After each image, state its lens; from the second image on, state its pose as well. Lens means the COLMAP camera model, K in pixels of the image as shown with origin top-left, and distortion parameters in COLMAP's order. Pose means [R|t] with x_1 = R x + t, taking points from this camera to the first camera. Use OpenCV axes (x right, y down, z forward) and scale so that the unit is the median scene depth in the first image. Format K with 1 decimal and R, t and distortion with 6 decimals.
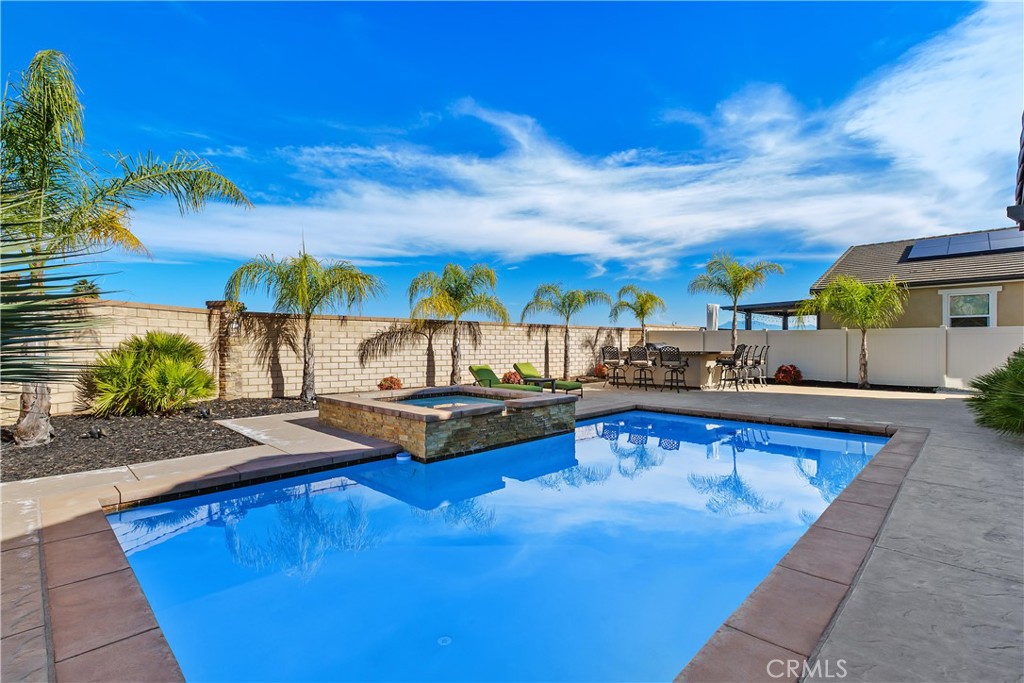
lens RADIAL K [[469.2, 0, 514.4], [0, 469.2, 346.0], [0, 0, 1]] dist [0.016613, -0.000015]
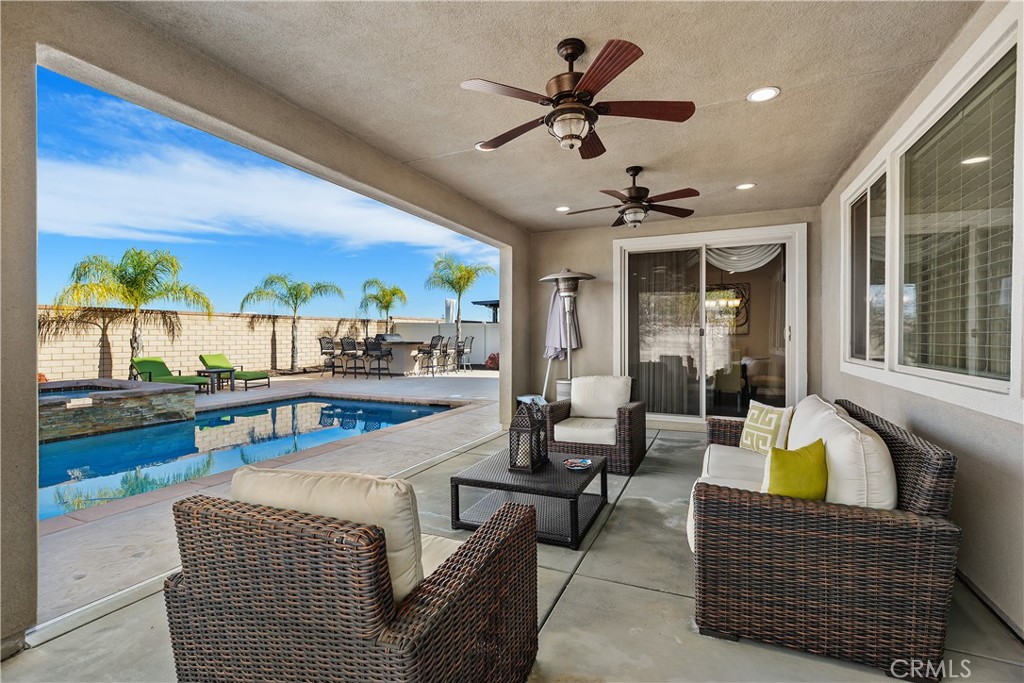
lens RADIAL K [[463.8, 0, 514.4], [0, 463.8, 335.8], [0, 0, 1]] dist [0.012352, -0.000426]
pose [[0.942385, 0.001503, 0.334526, 0.227223], [-0.000741, 0.999997, -0.002405, -0.000151], [-0.334529, 0.002019, 0.942383, -0.100134]]
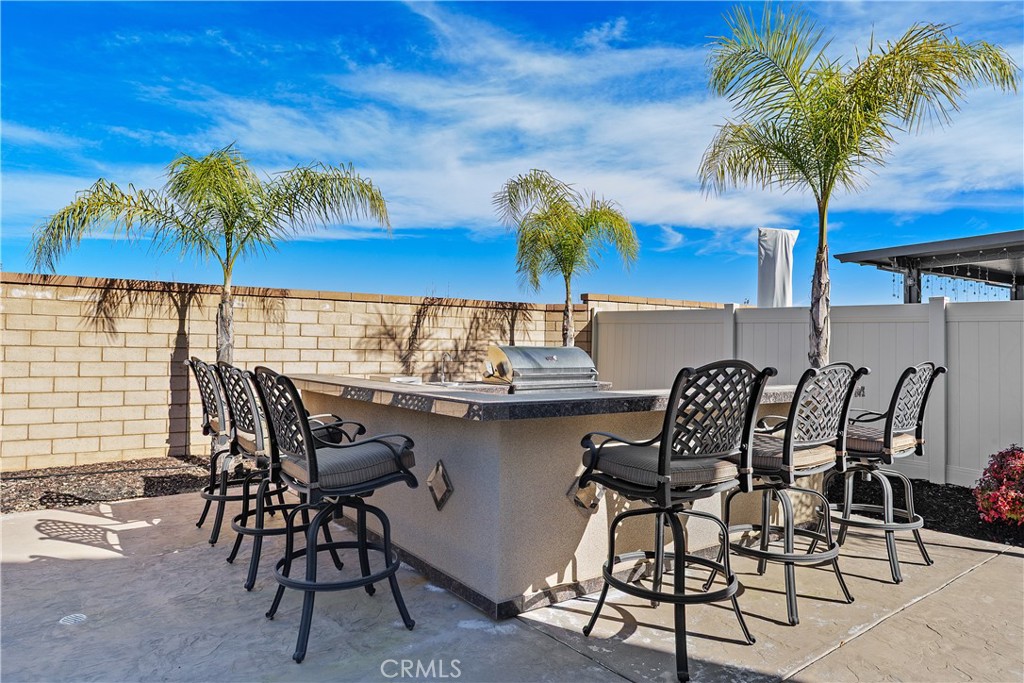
lens RADIAL K [[517.2, 0, 553.2], [0, 517.2, 340.3], [0, 0, 1]] dist [-0.018486, -0.000041]
pose [[0.989974, 0.011772, -0.140758, 0.374016], [-0.013437, 0.999850, -0.010888, -0.007345], [0.140609, 0.012670, 0.989984, 0.723343]]
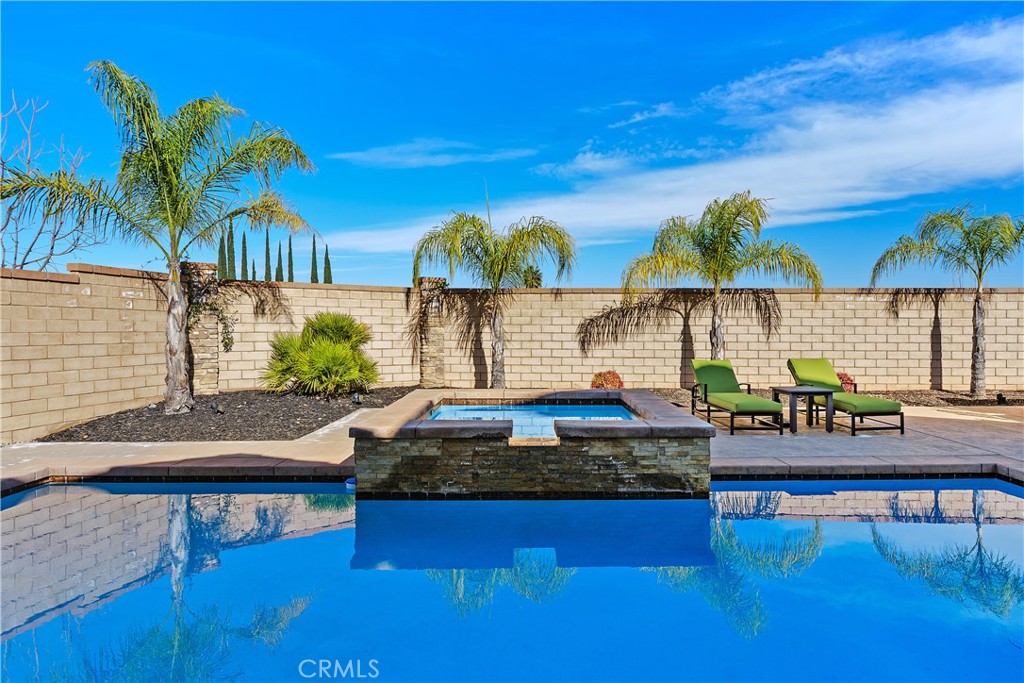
lens RADIAL K [[602.0, 0, 540.4], [0, 602.0, 330.8], [0, 0, 1]] dist [-0.001643, 0.001153]
pose [[0.719760, 0.004351, -0.694210, 0.226487], [-0.002760, 0.999990, 0.003405, 0.001434], [0.694218, -0.000535, 0.719765, 0.209746]]
